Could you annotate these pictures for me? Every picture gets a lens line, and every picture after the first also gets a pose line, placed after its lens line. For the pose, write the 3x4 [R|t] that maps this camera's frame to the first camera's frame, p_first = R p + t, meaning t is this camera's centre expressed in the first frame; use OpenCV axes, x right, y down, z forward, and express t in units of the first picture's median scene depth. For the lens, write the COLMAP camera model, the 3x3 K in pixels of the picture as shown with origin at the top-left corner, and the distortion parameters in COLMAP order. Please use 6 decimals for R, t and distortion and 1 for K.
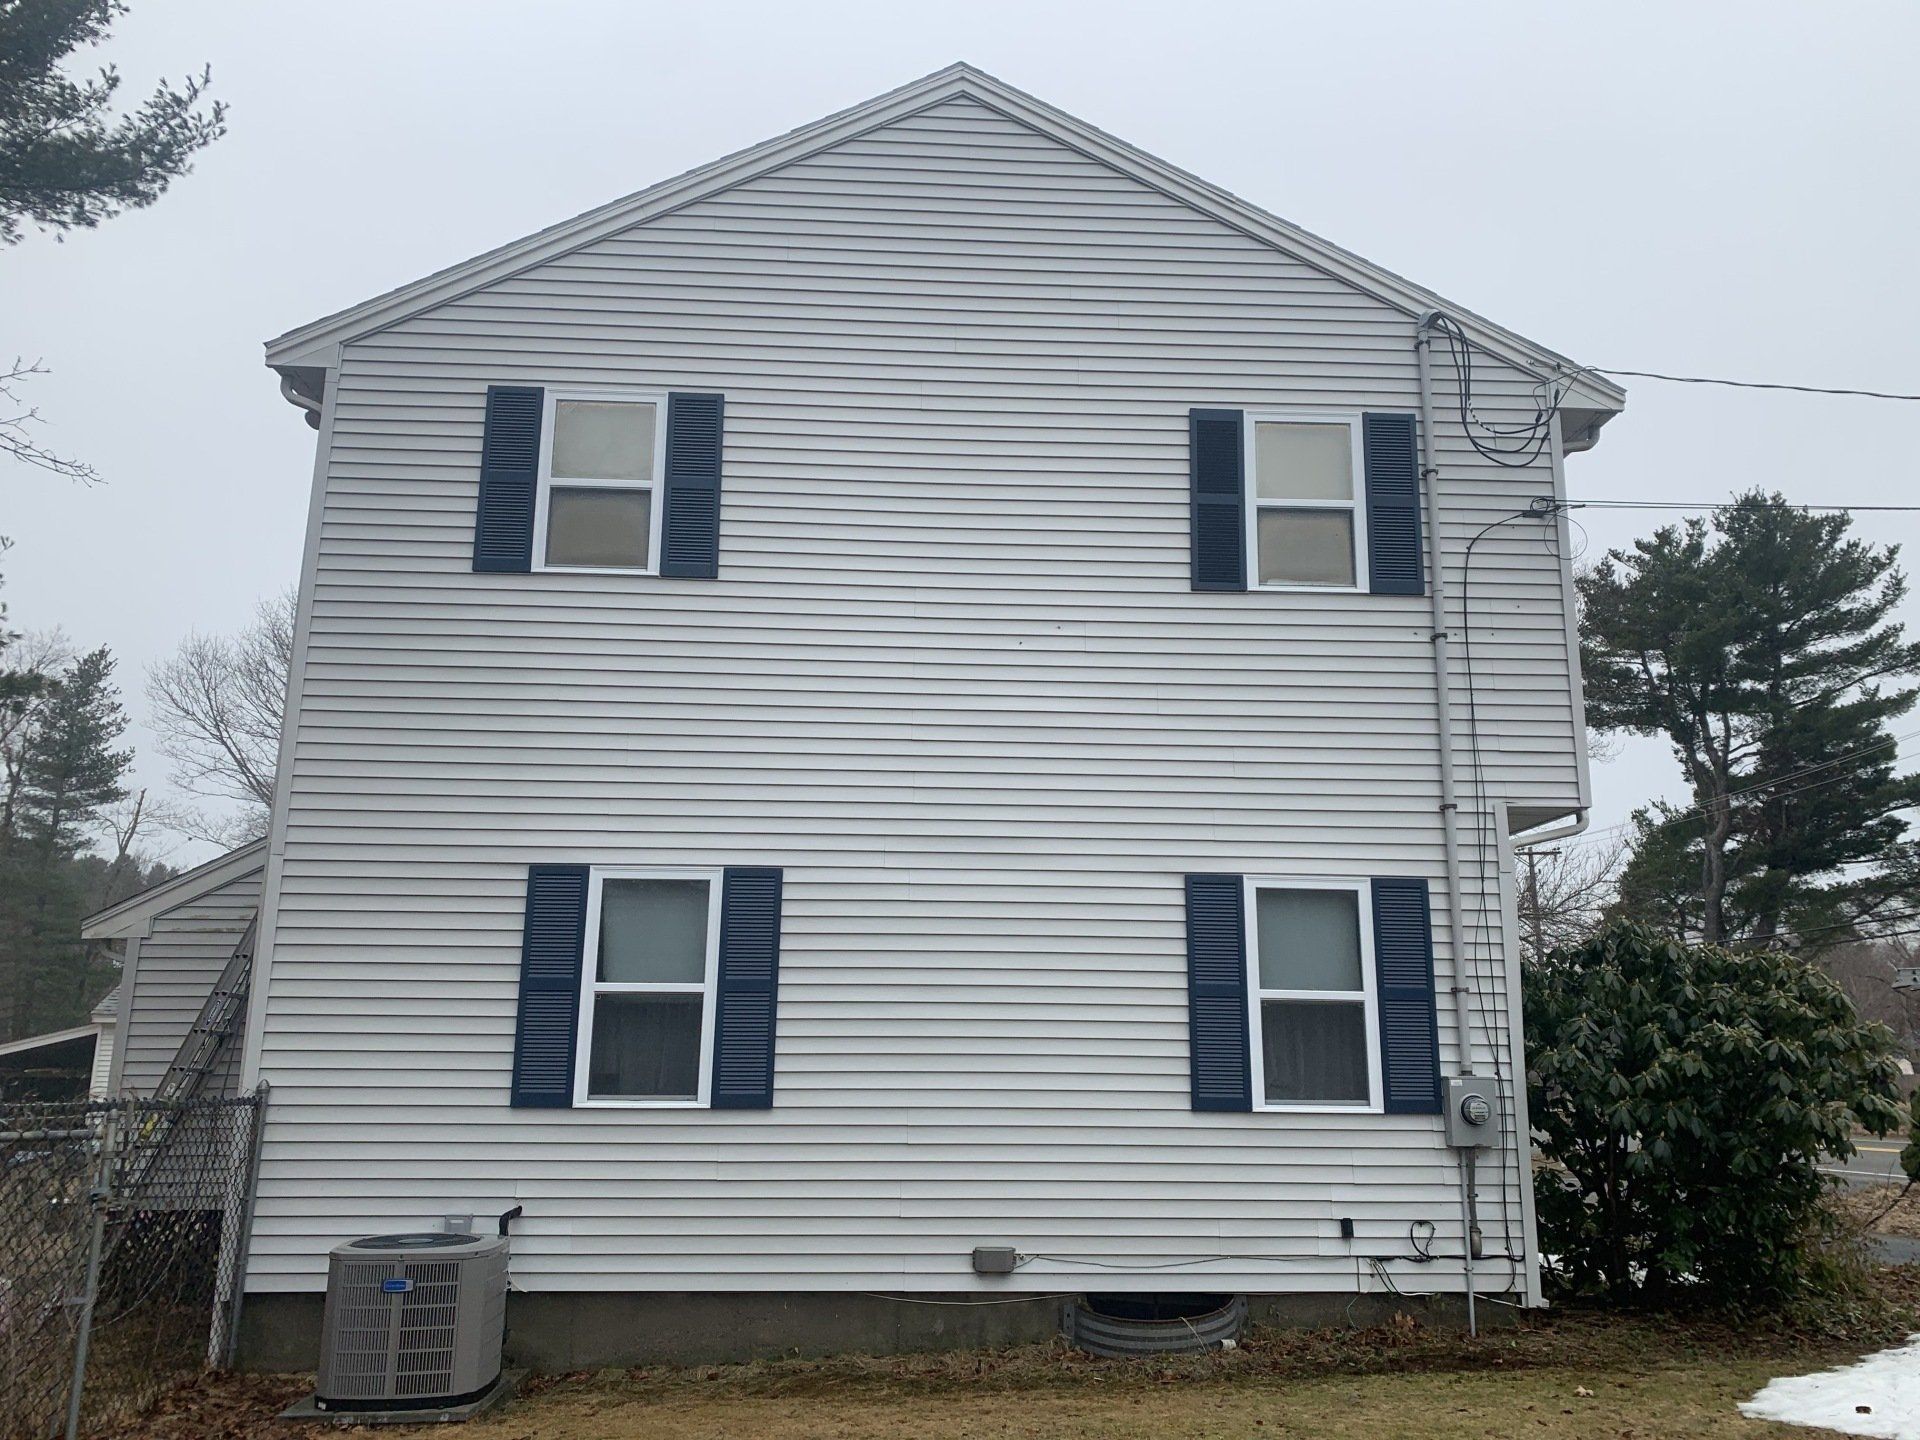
lens RADIAL K [[1515.5, 0, 969.1], [0, 1515.5, 741.2], [0, 0, 1]] dist [0.044463, -0.136845]
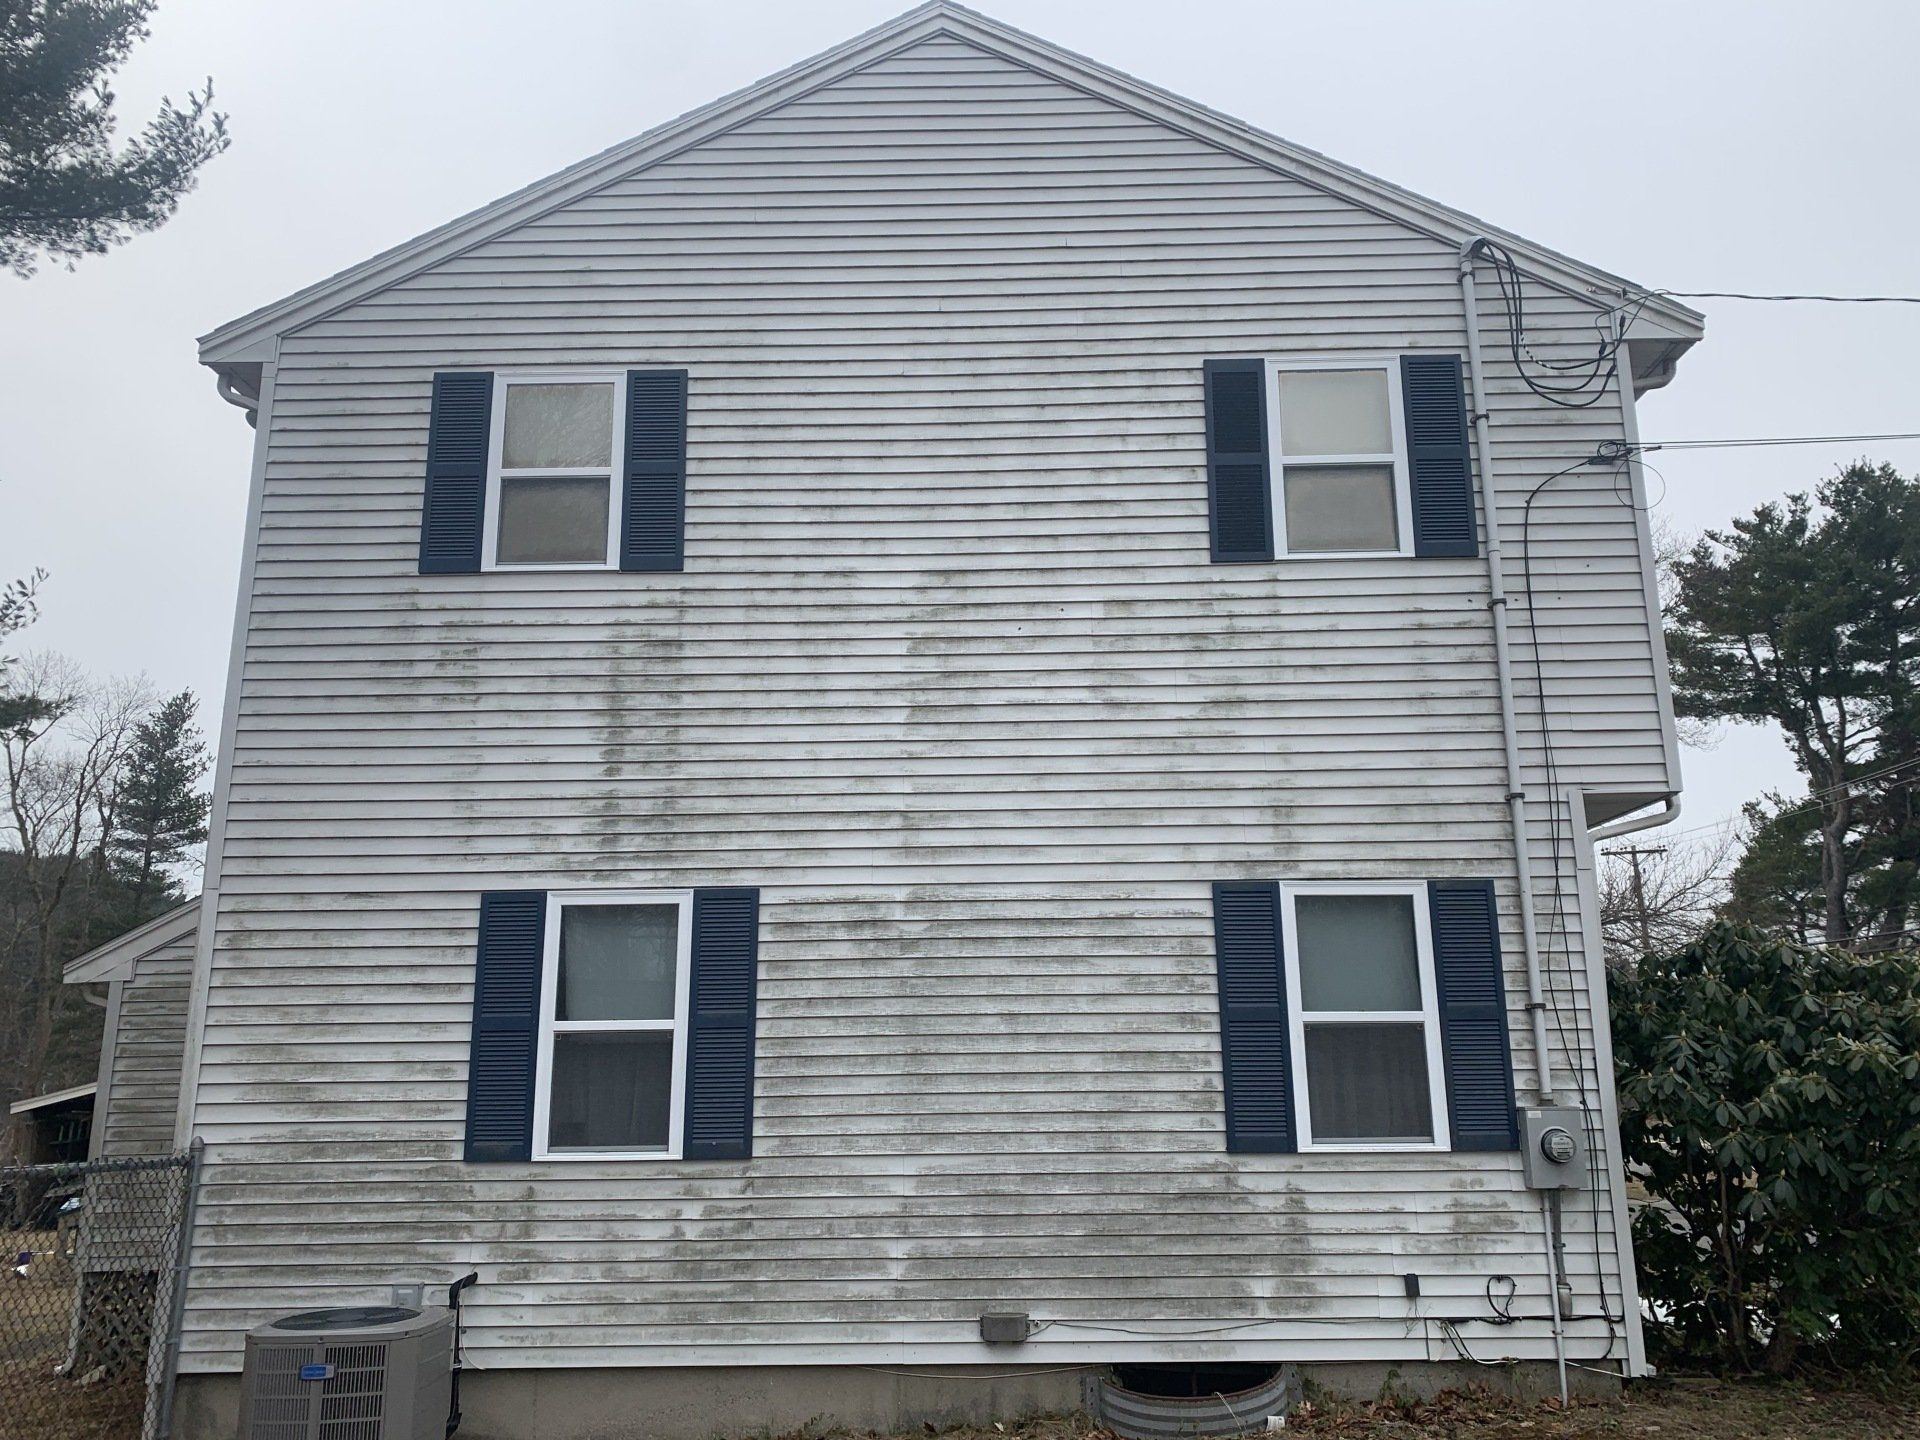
lens RADIAL K [[1526.2, 0, 957.8], [0, 1526.2, 730.9], [0, 0, 1]] dist [0.001602, -0.009617]
pose [[0.997442, -0.034559, -0.062564, 0.050489], [0.033464, 0.999270, -0.018452, 0.010609], [0.063156, 0.016311, 0.997870, 0.100490]]
